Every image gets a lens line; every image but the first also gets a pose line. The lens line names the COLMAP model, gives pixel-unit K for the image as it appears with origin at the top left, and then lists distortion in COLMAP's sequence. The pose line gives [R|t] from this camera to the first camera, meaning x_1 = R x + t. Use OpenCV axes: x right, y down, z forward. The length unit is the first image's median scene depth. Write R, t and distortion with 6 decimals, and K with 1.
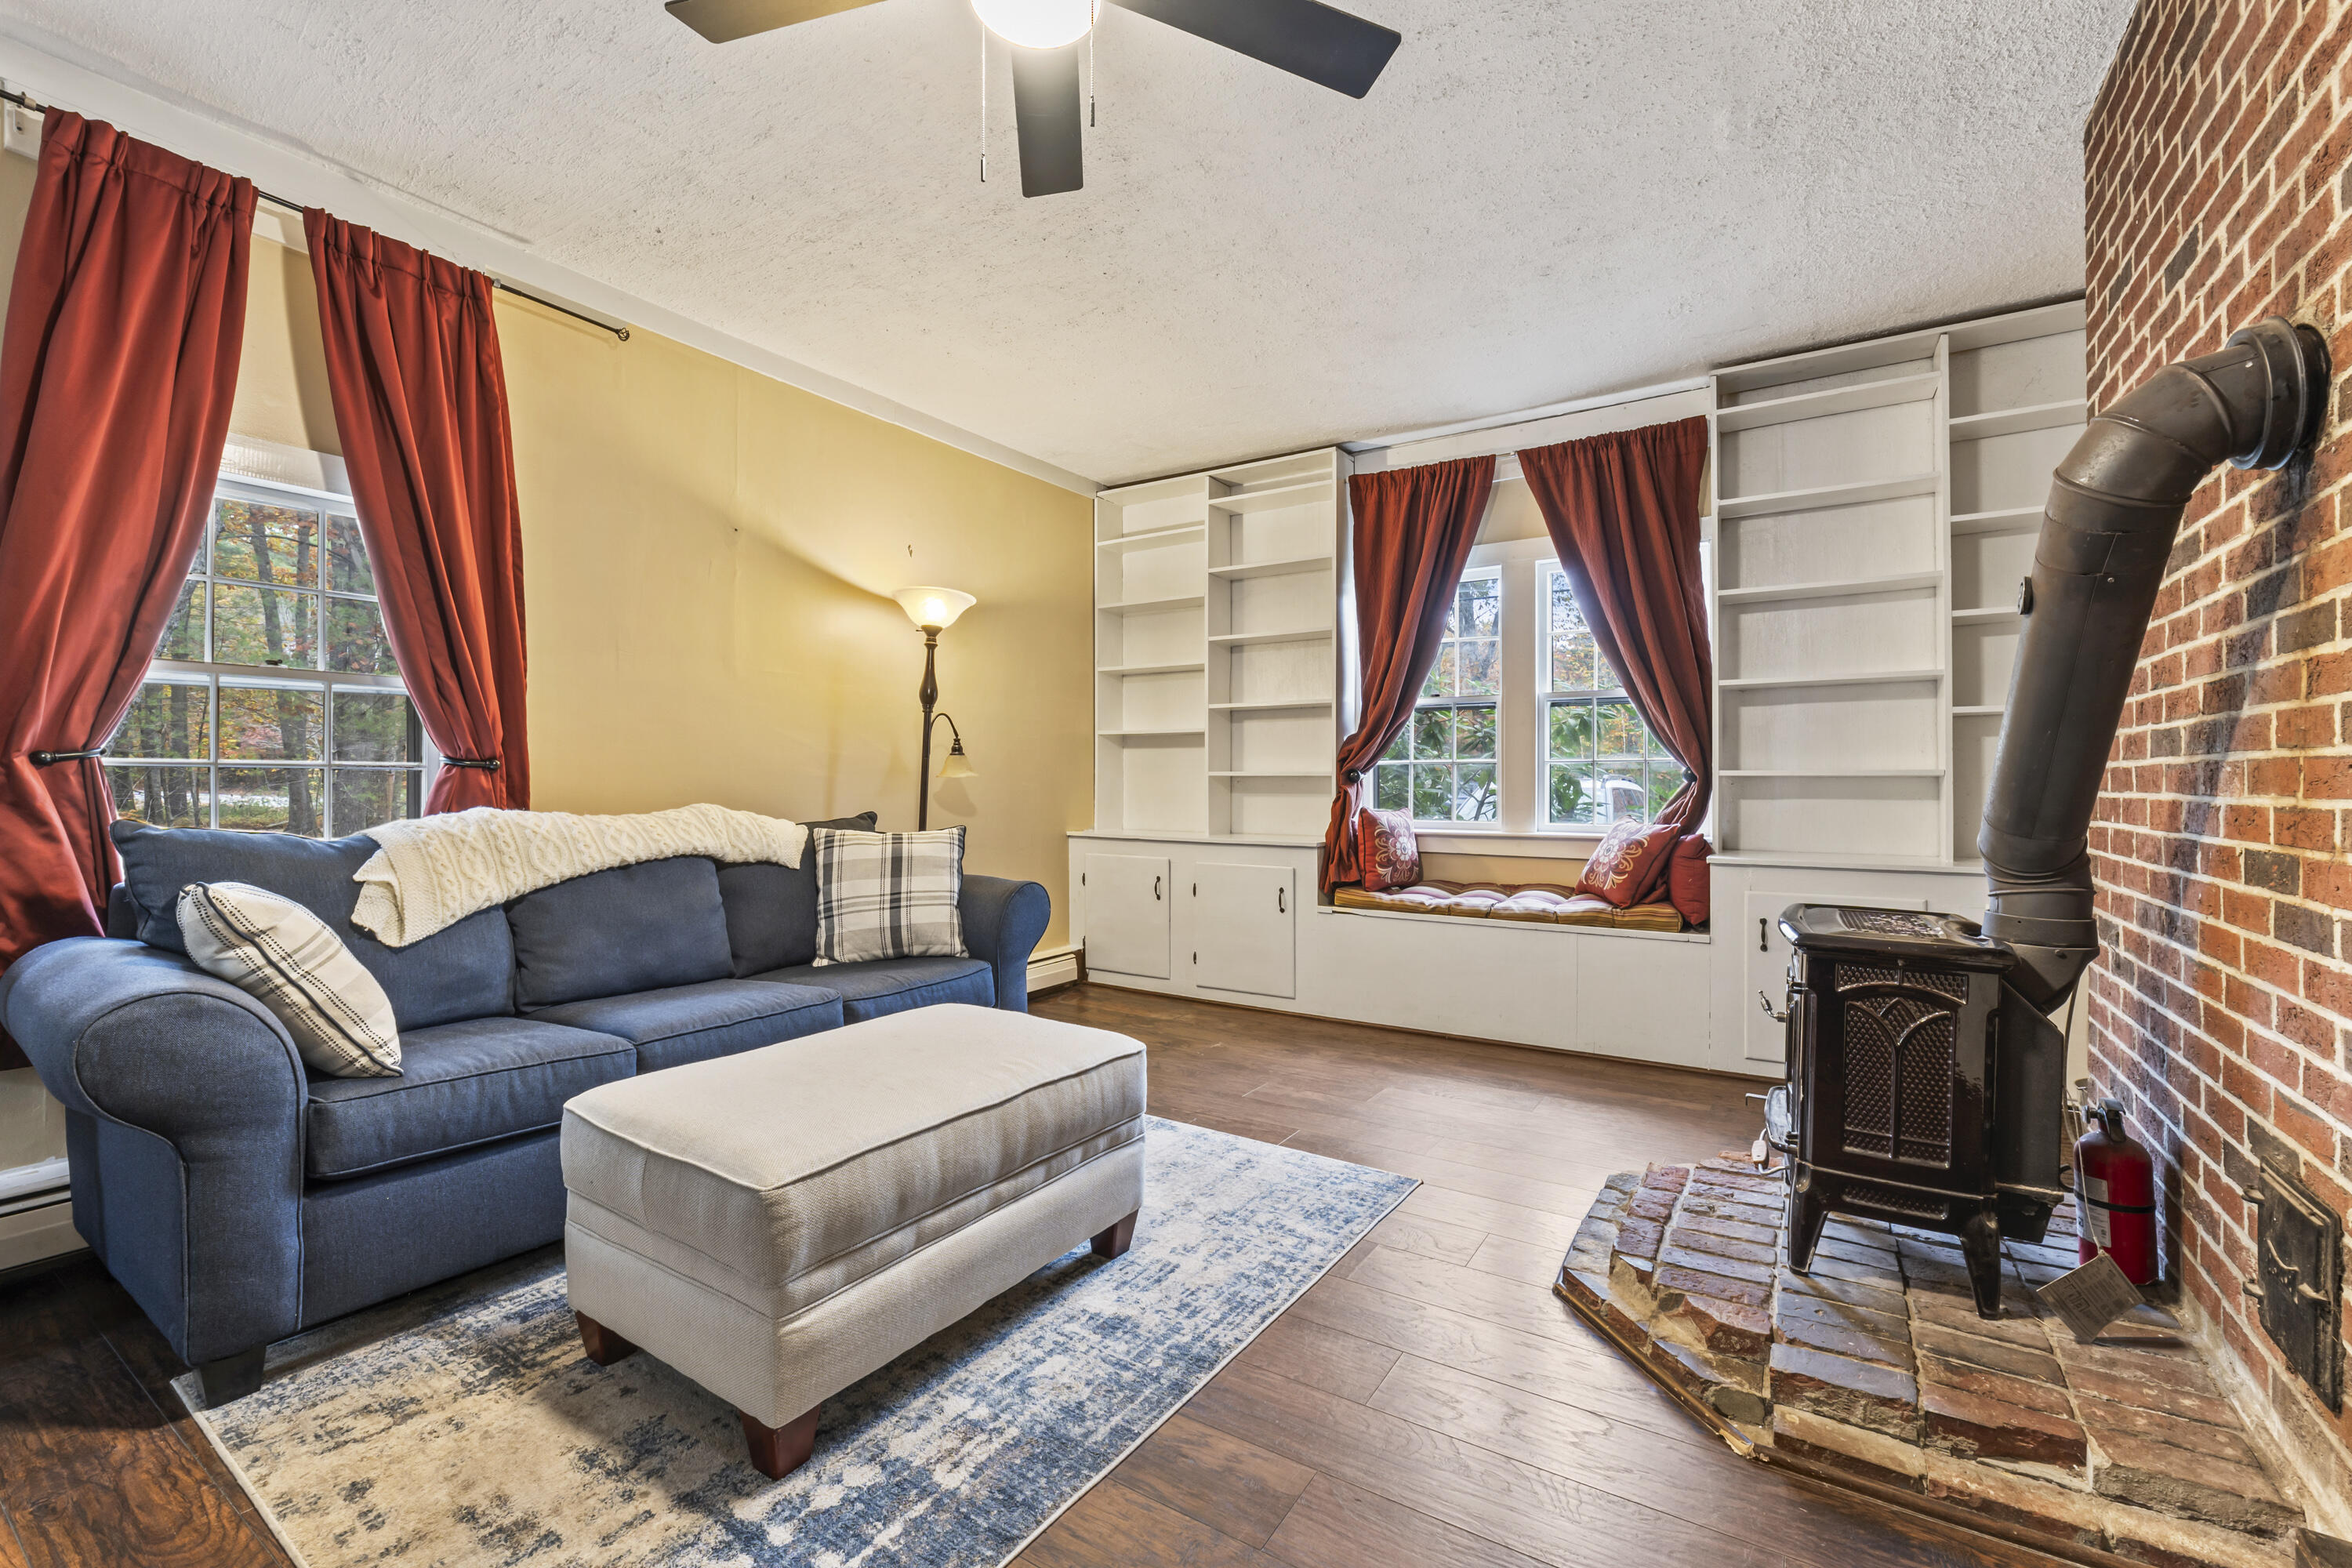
lens RADIAL K [[998.8, 0, 1167.2], [0, 998.8, 771.0], [0, 0, 1]] dist [-0.009825, -0.000147]
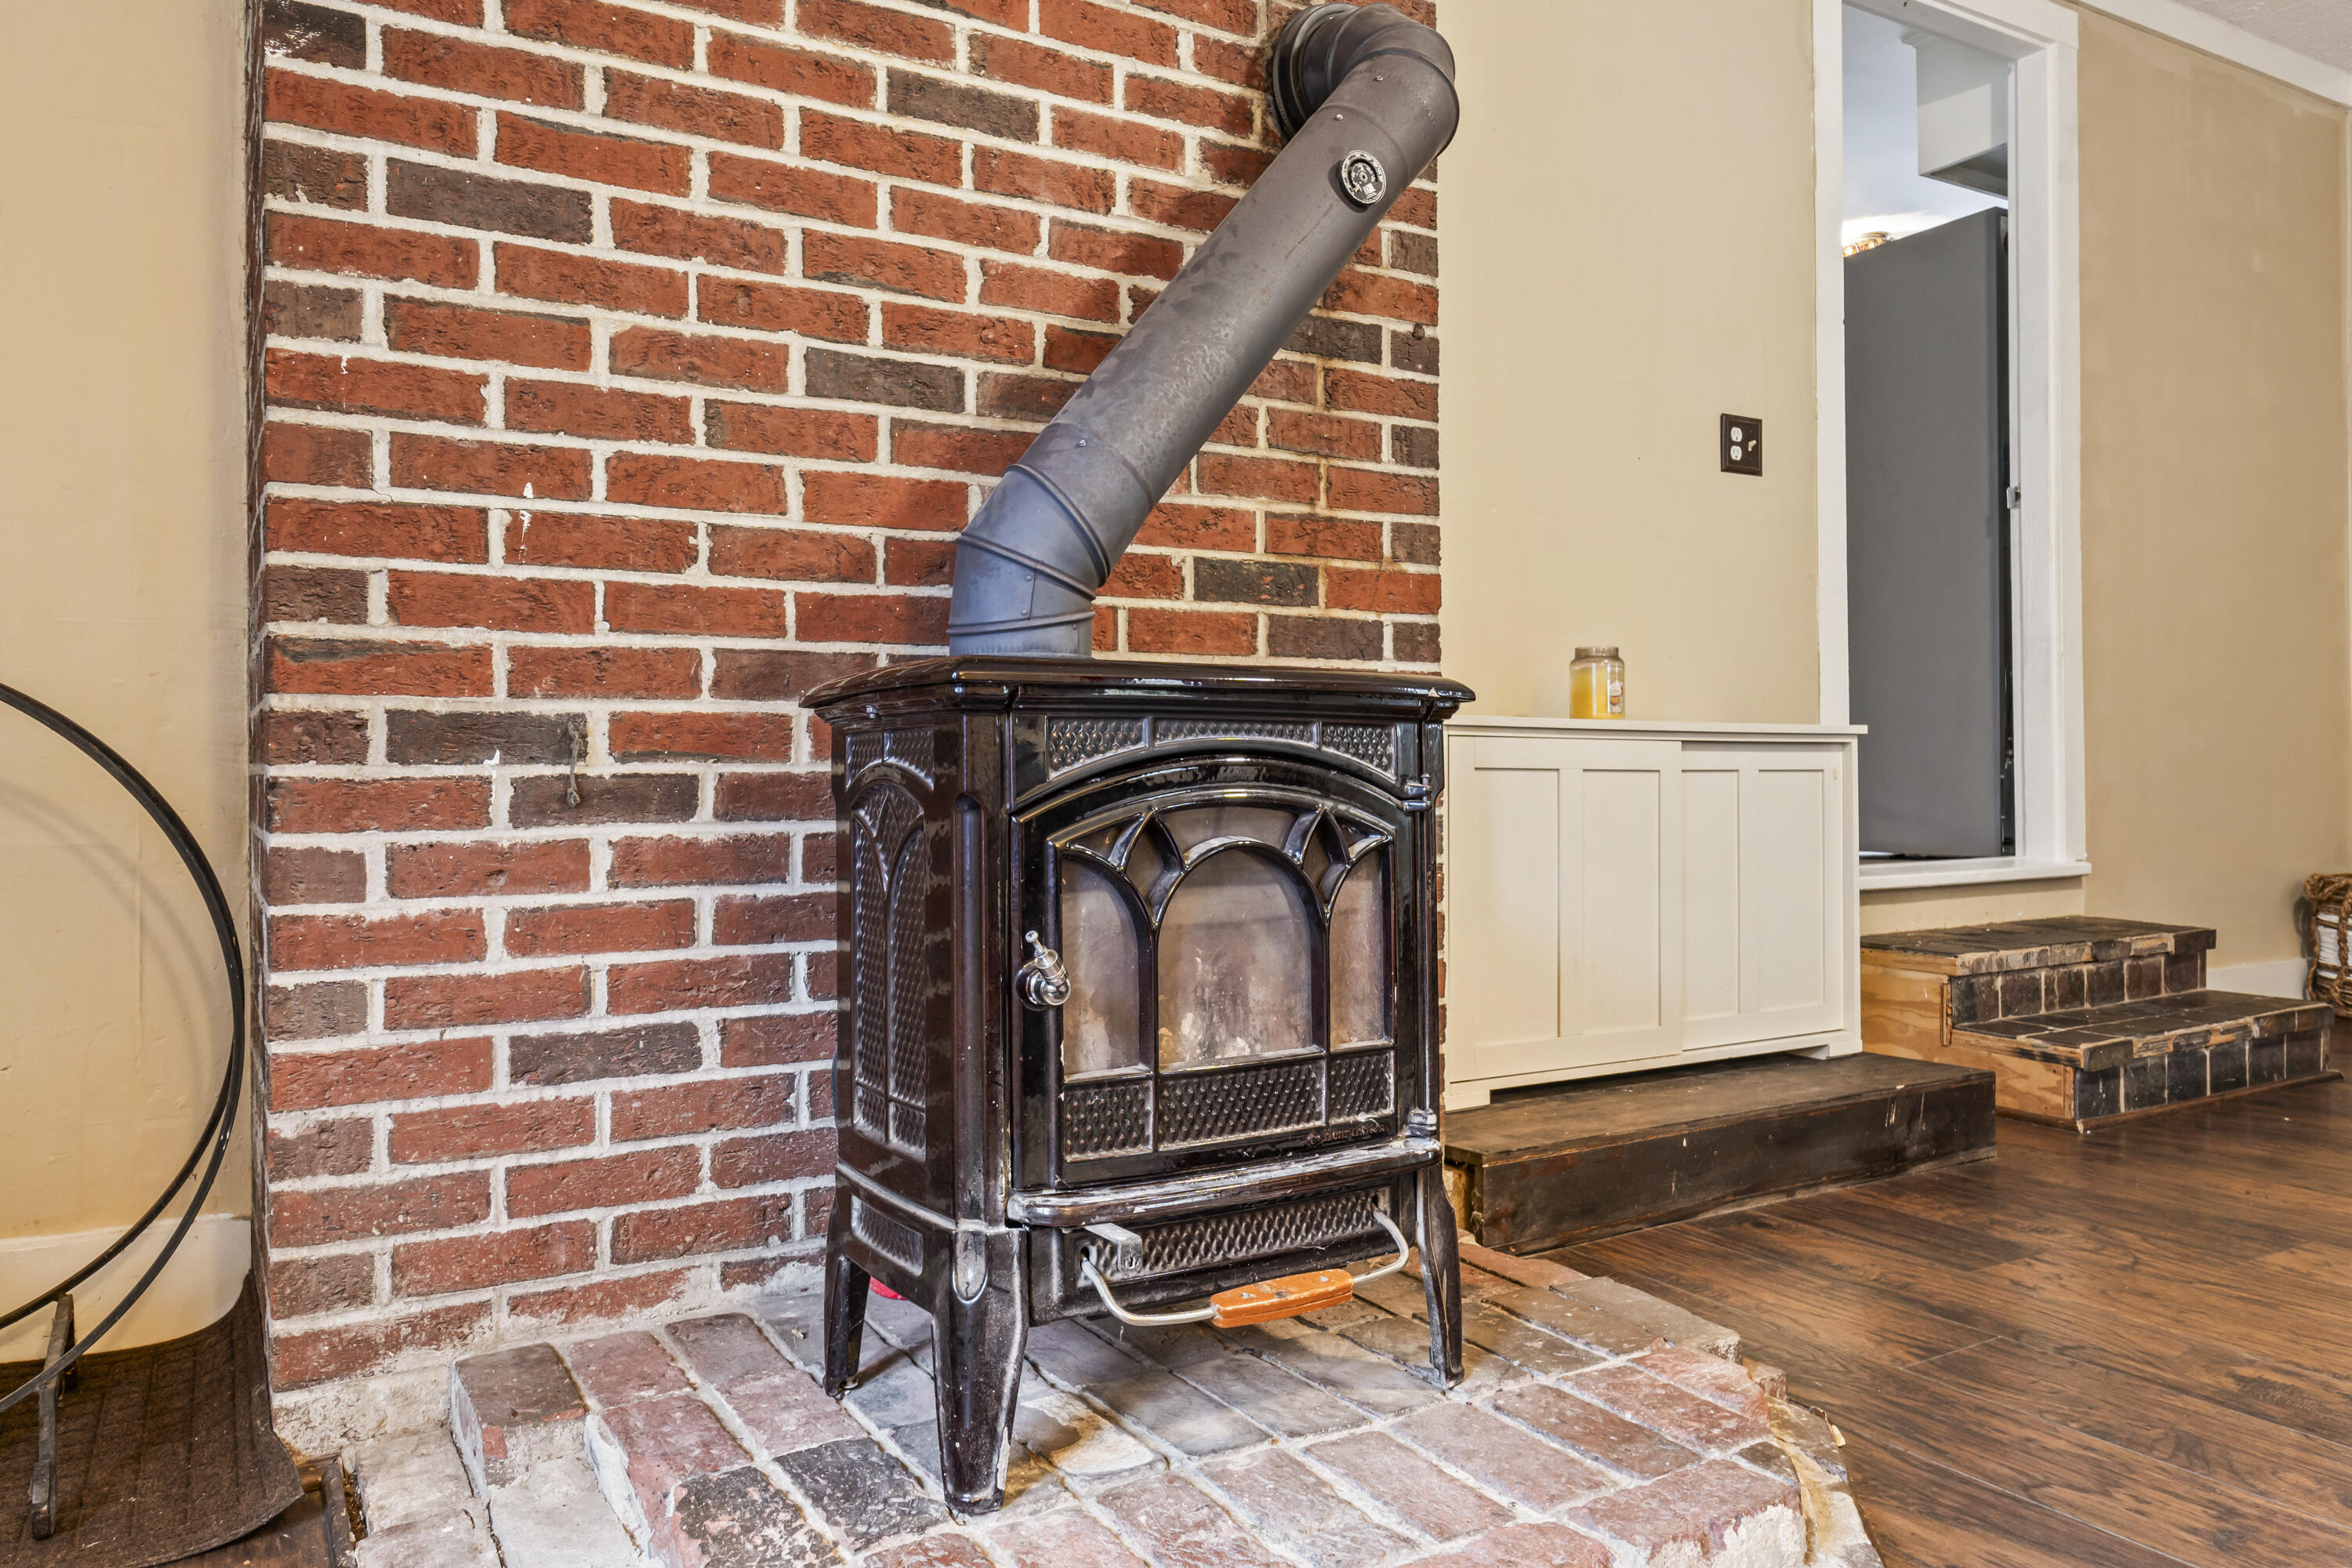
lens RADIAL K [[1591.3, 0, 1176.0], [0, 1591.3, 784.0], [0, 0, 1]] dist [0.001855, 0.000950]
pose [[-0.894685, 0.002878, 0.446688, 0.202352], [0.002237, 0.999996, -0.001963, 0.107256], [-0.446692, -0.000757, -0.894687, 0.869304]]
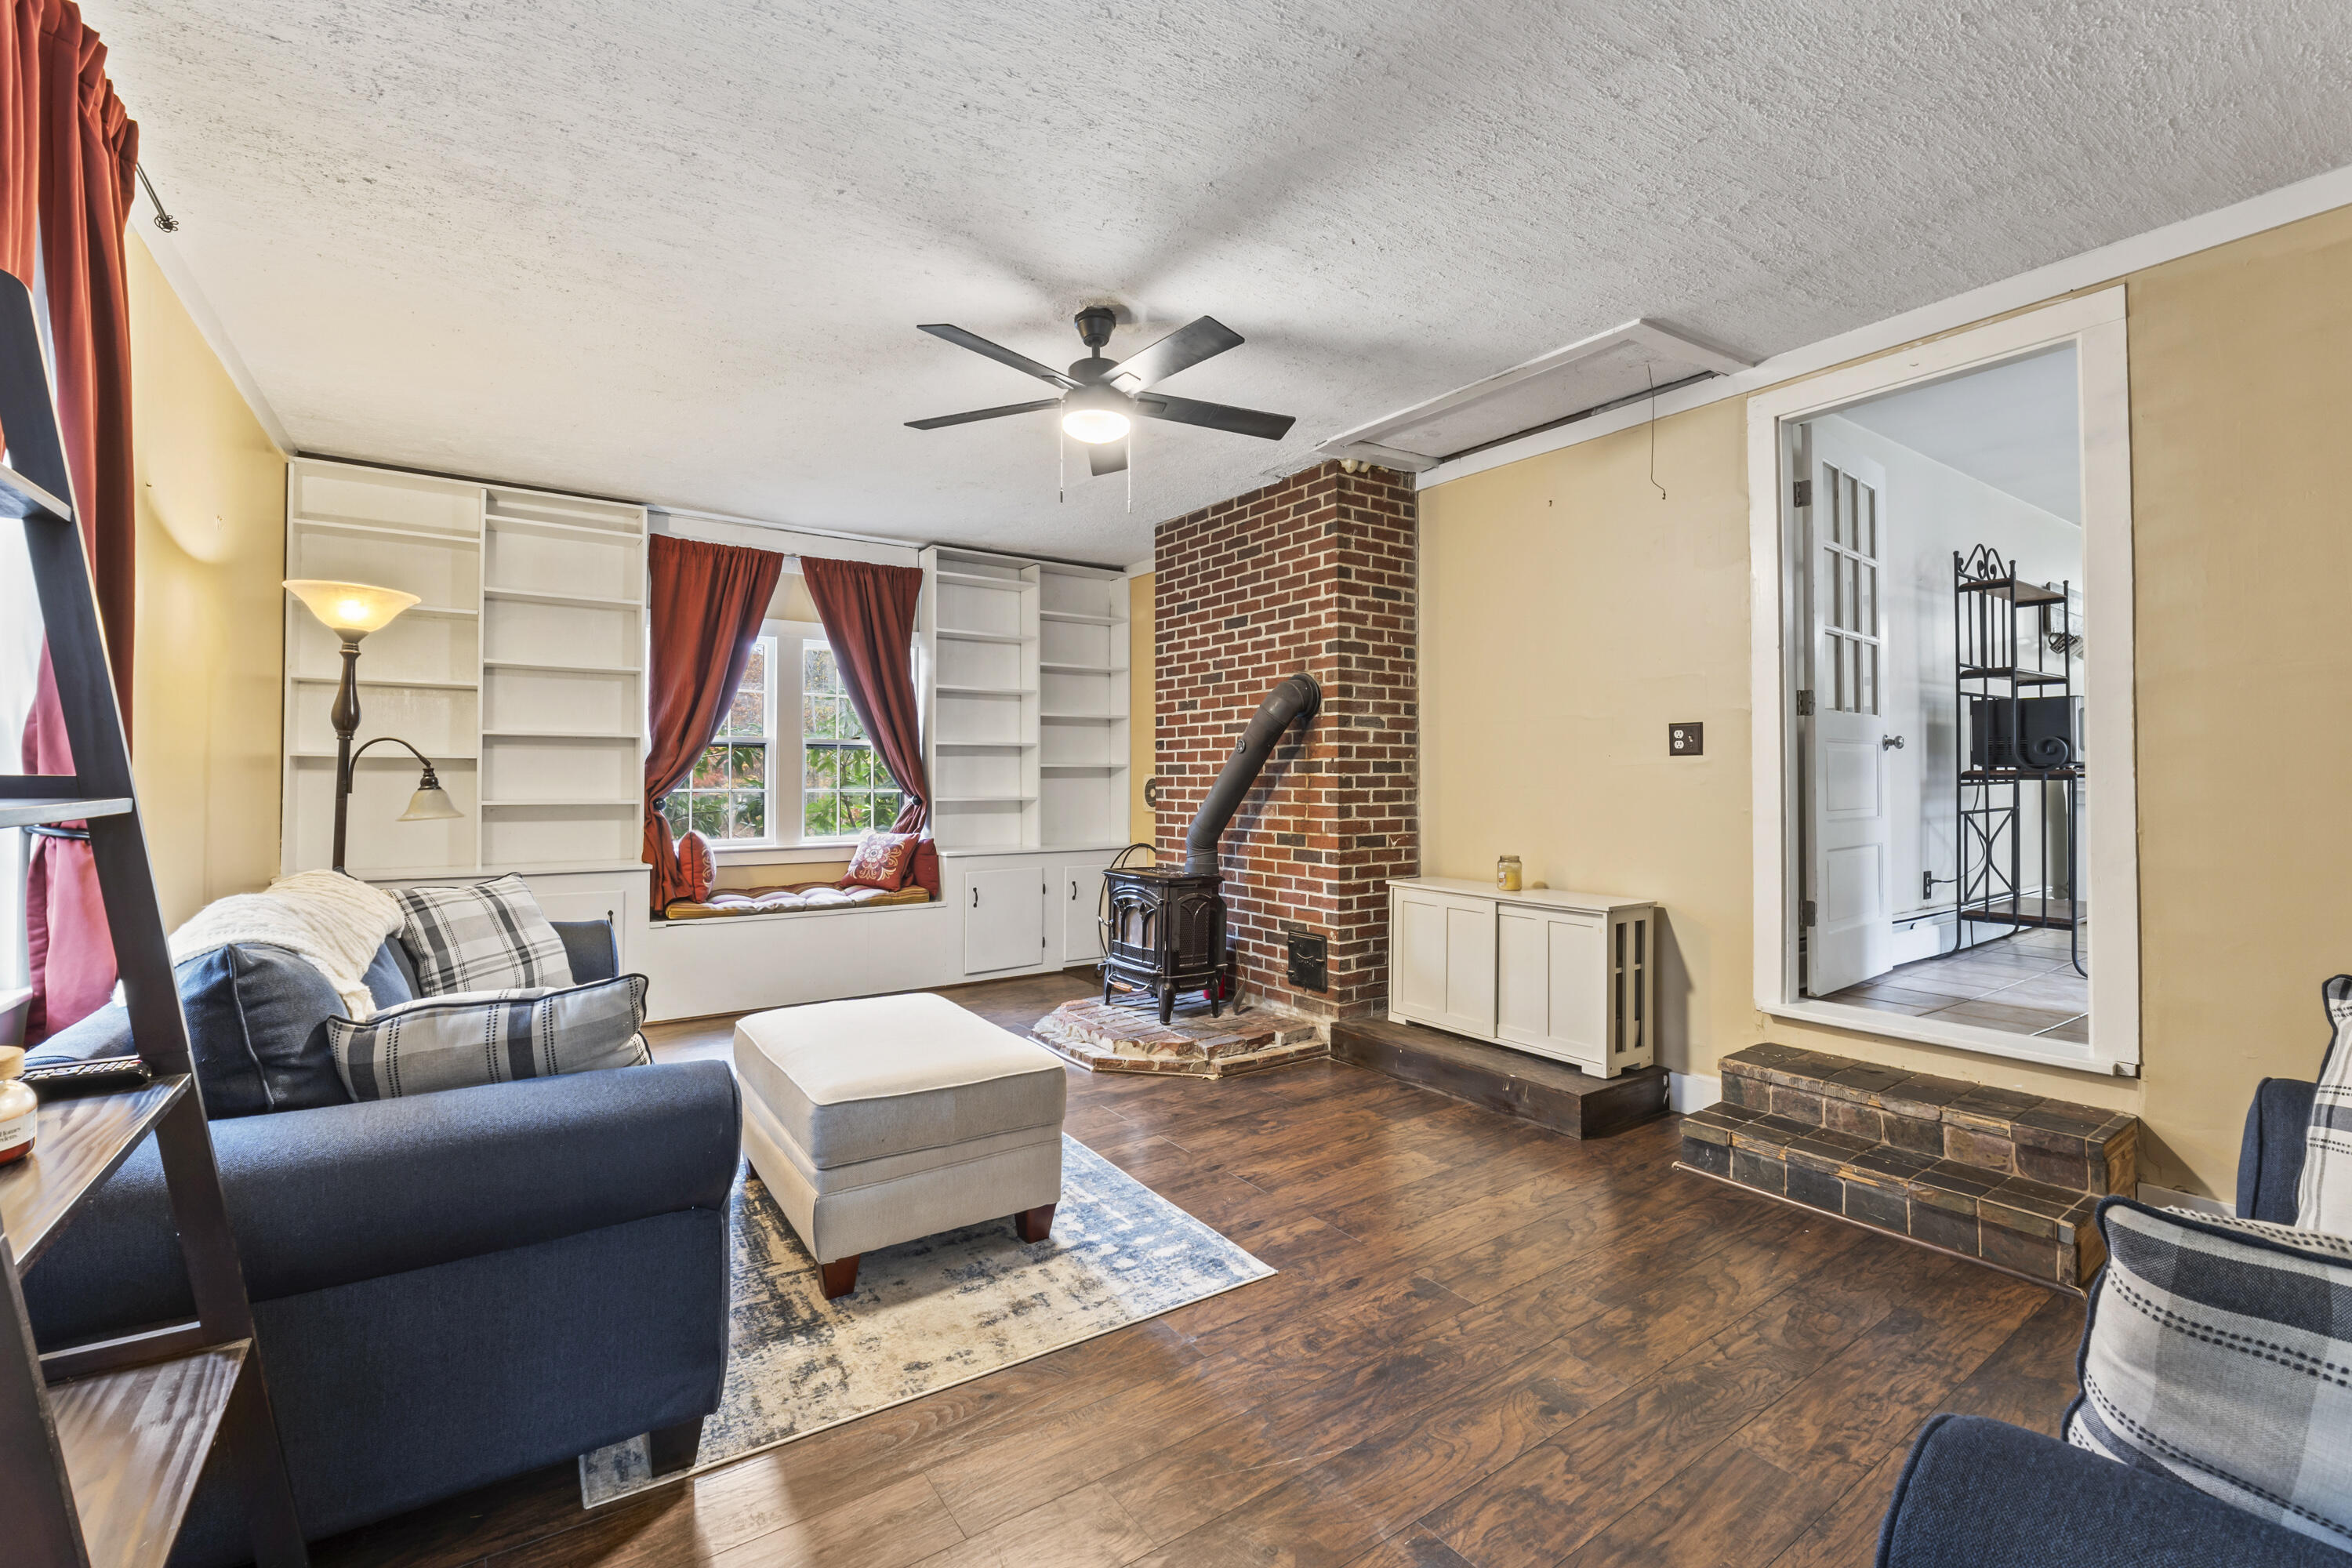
lens RADIAL K [[998.8, 0, 1167.2], [0, 998.8, 771.0], [0, 0, 1]] dist [-0.009825, -0.000147]
pose [[0.375497, 0.006705, 0.926799, -0.755345], [-0.008982, 0.999953, -0.003596, -0.039554], [-0.926780, -0.006975, 0.375540, 0.059648]]
